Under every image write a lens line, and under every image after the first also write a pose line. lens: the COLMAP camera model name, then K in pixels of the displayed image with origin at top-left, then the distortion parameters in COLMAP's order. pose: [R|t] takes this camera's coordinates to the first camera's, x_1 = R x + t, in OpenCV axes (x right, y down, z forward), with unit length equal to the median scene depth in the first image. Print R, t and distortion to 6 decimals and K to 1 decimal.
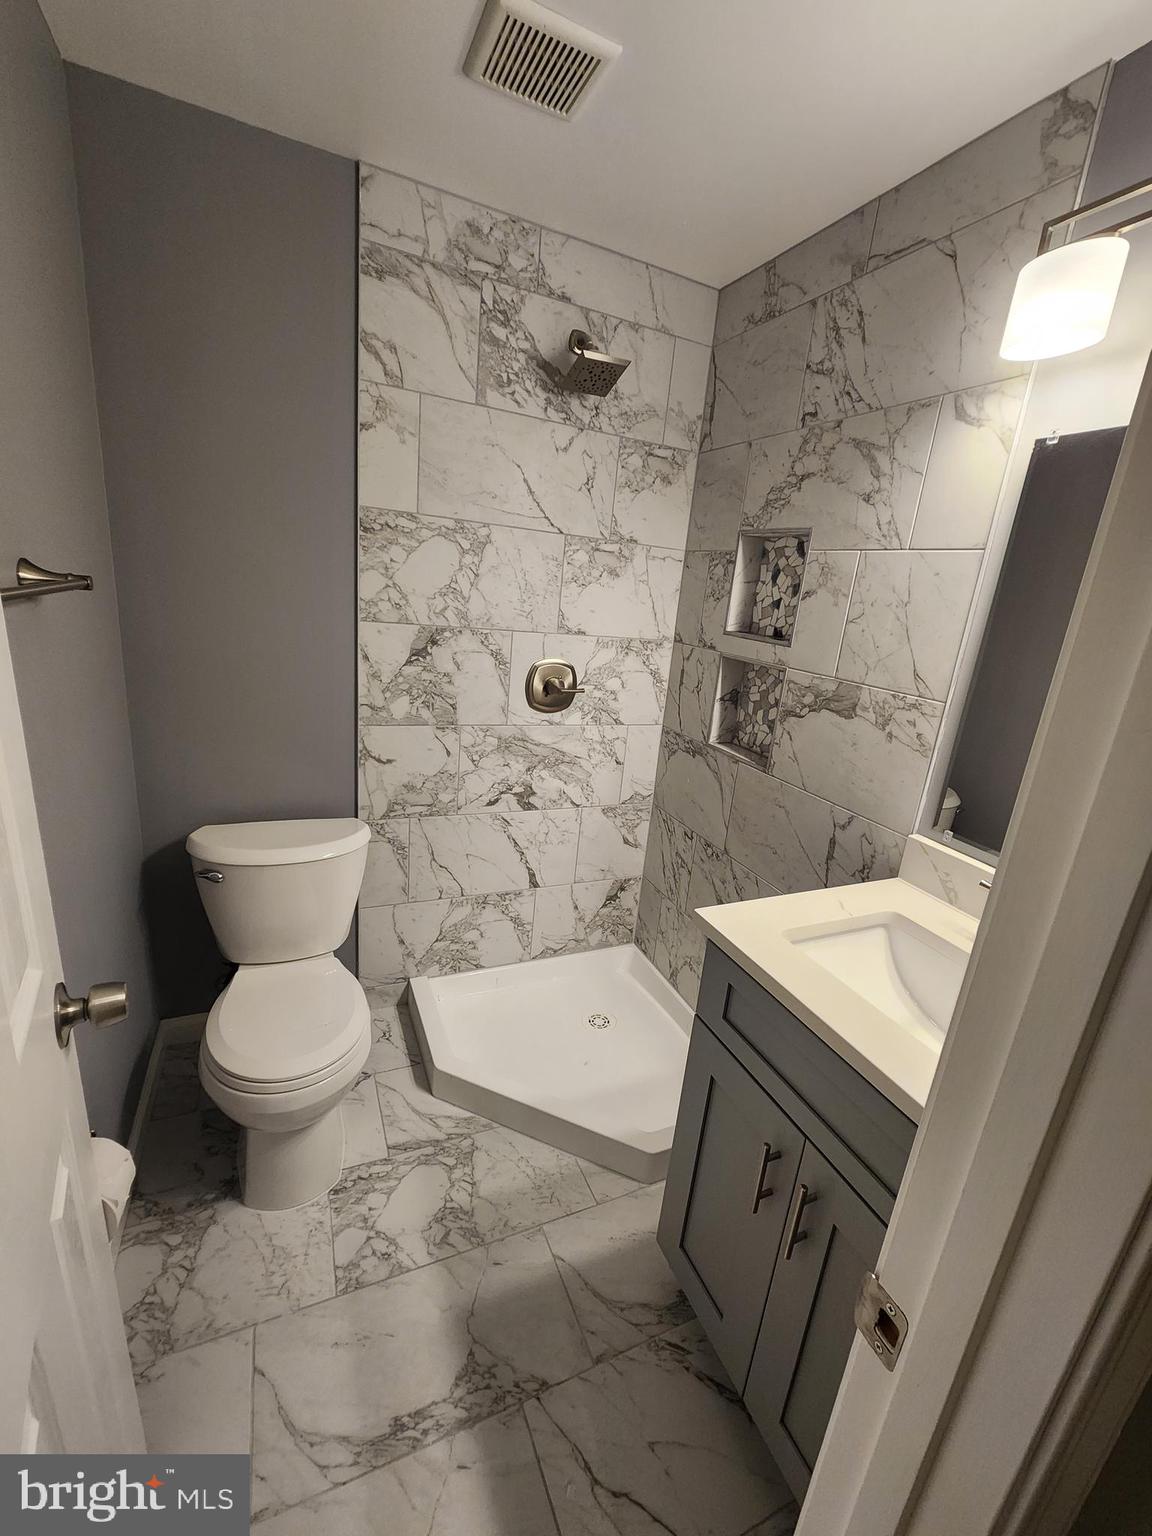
lens RADIAL K [[639.9, 0, 584.0], [0, 639.9, 766.2], [0, 0, 1]] dist [-0.000910, -0.001206]
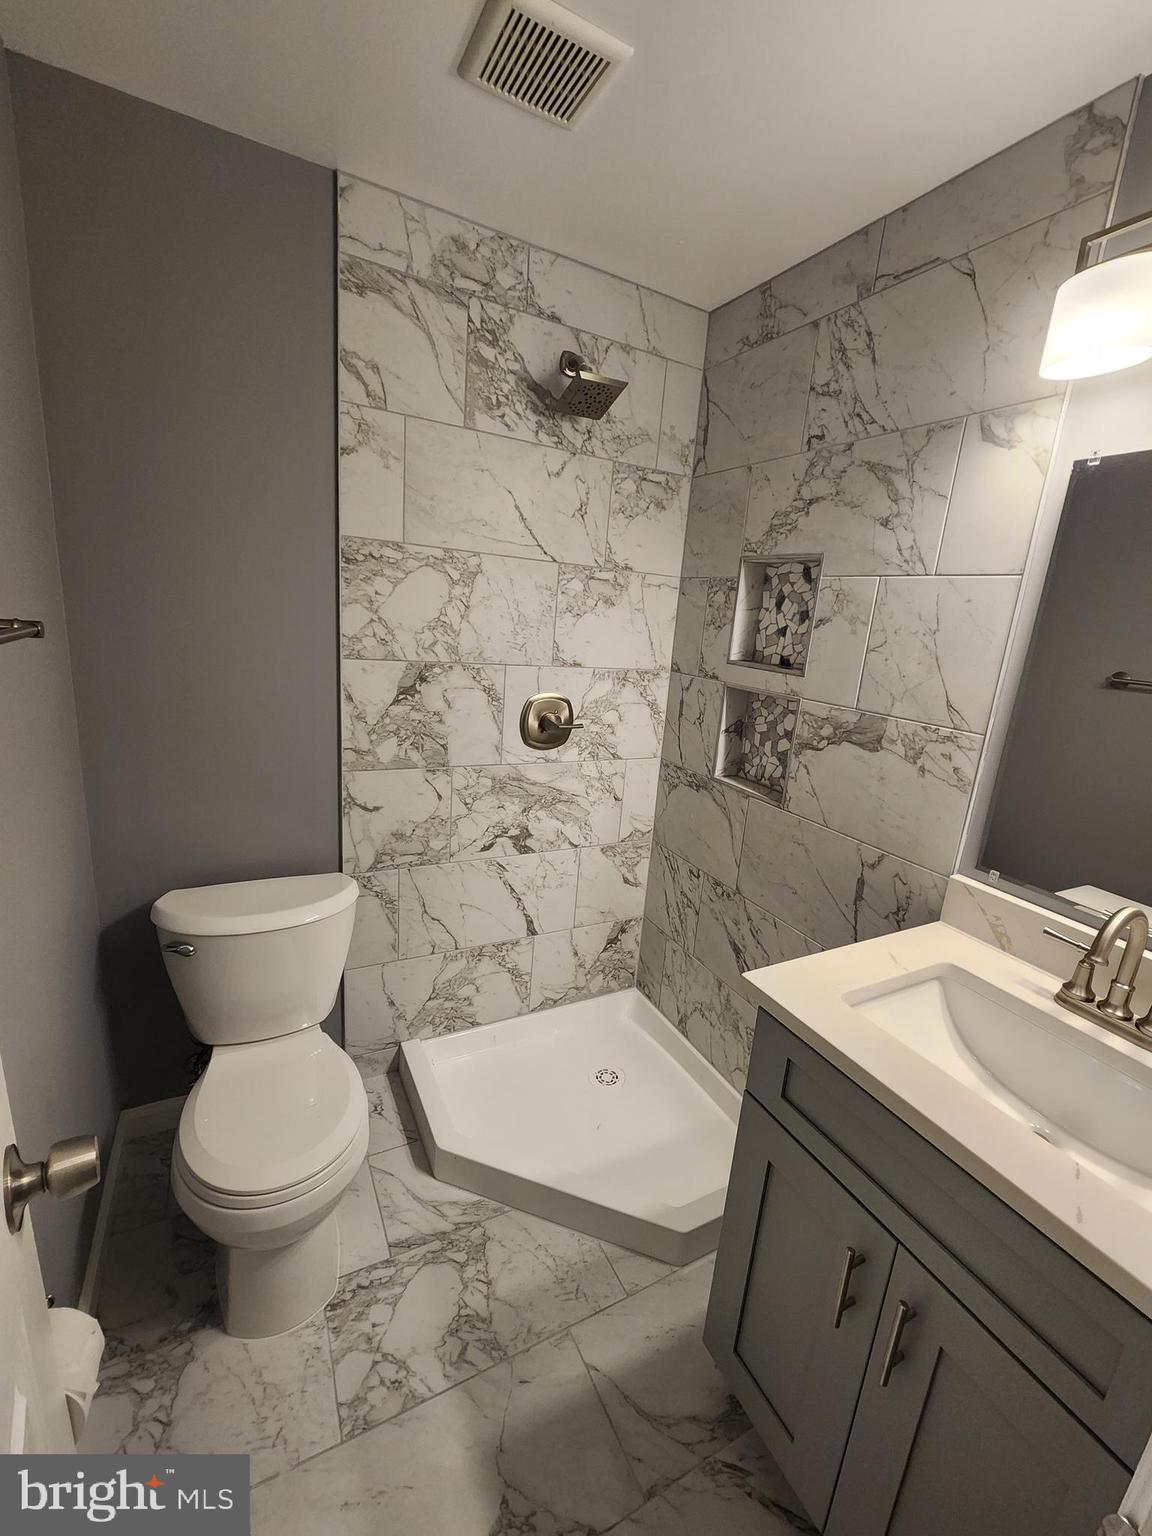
lens RADIAL K [[639.9, 0, 584.0], [0, 639.9, 766.2], [0, 0, 1]] dist [-0.000910, -0.001206]
pose [[0.997878, -0.030864, 0.057338, -0.065301], [0.032774, 0.998929, -0.032672, -0.033282], [-0.056269, 0.034482, 0.997820, 0.071954]]
